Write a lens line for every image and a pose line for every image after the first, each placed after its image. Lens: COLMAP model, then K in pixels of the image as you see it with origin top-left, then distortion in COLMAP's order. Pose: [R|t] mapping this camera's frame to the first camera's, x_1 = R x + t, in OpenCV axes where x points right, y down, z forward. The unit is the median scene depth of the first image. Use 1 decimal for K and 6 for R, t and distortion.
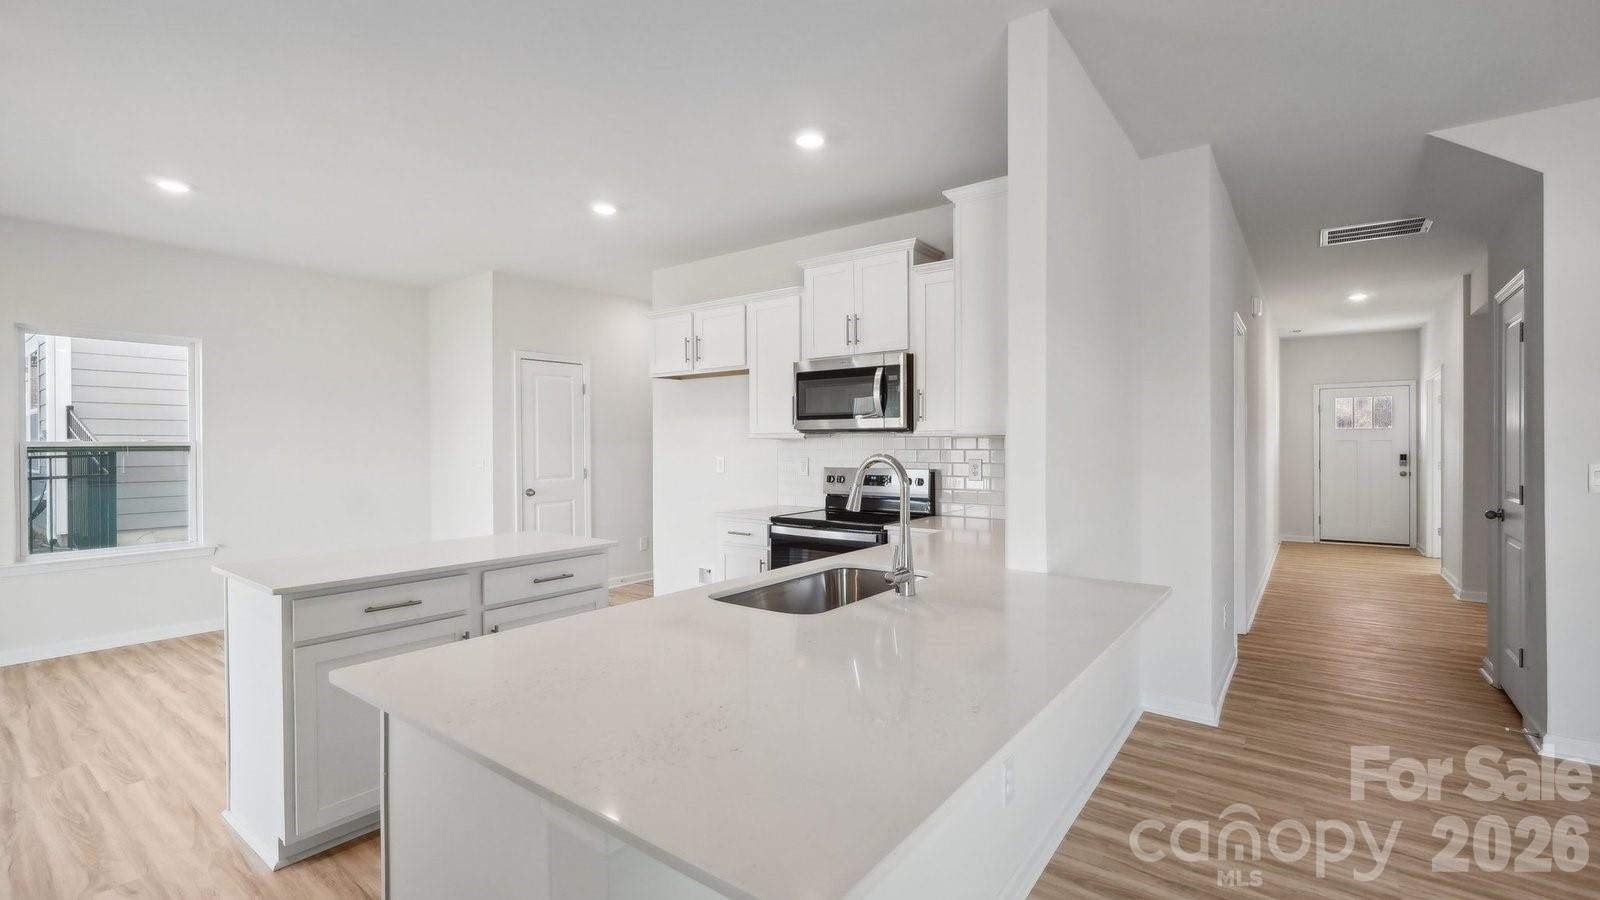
lens RADIAL K [[715.0, 0, 796.0], [0, 715.0, 449.3], [0, 0, 1]] dist [0.023213, 0.001763]
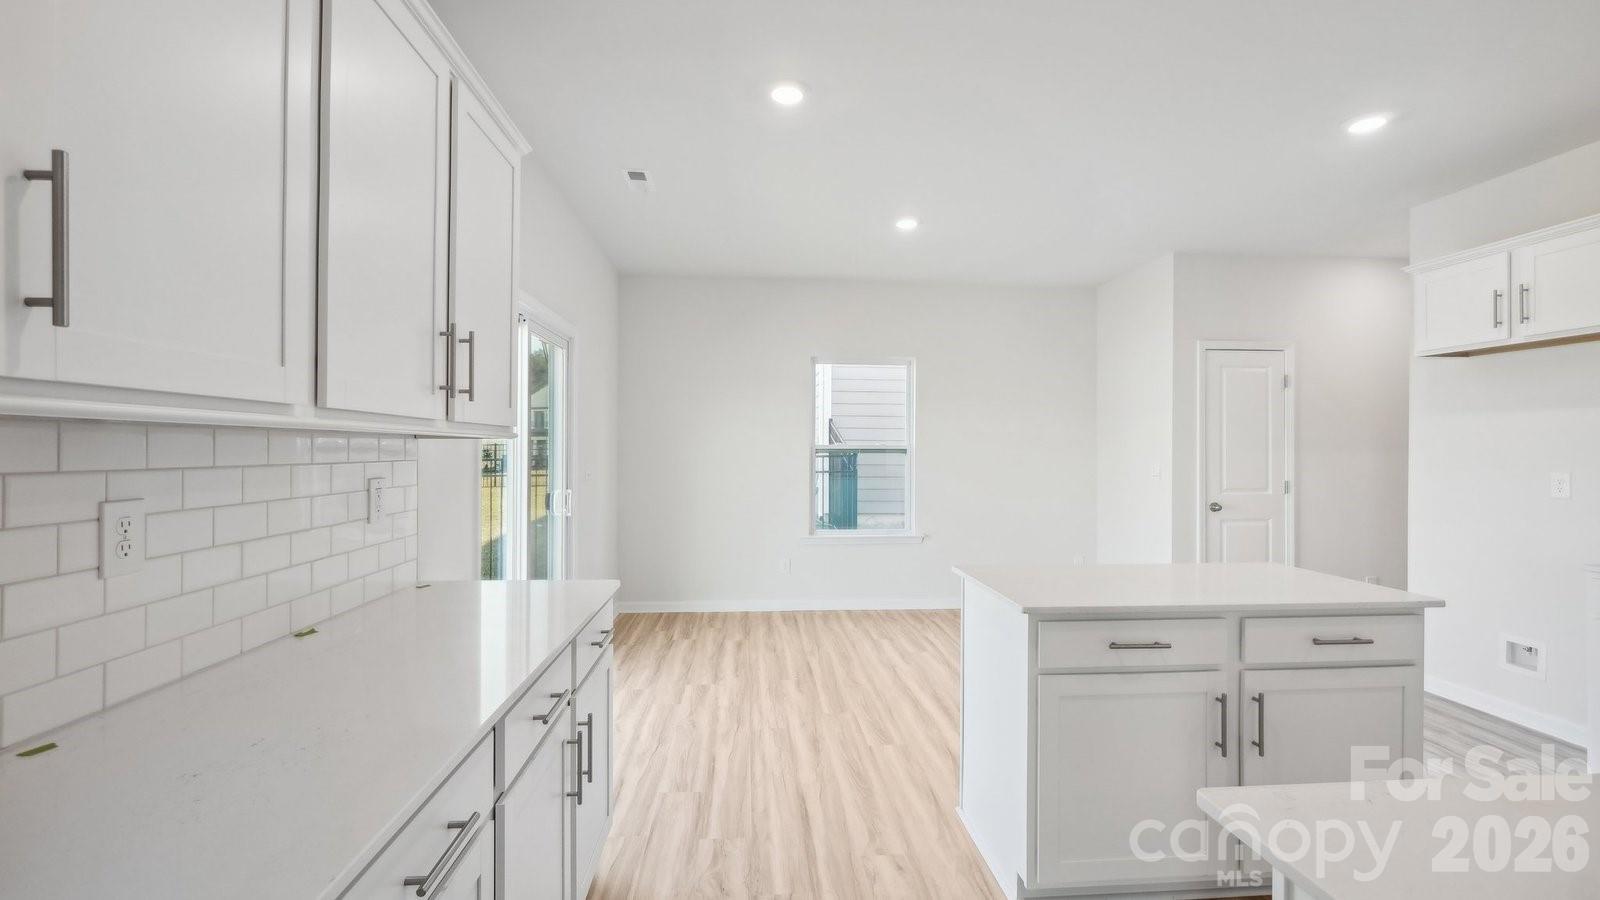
lens RADIAL K [[715.0, 0, 800.3], [0, 715.0, 448.3], [0, 0, 1]] dist [0.023213, 0.001763]
pose [[0.688484, 0.006962, -0.725218, -0.108921], [-0.014124, 0.999893, -0.003810, 0.001332], [0.725114, 0.012867, 0.688508, 0.074588]]
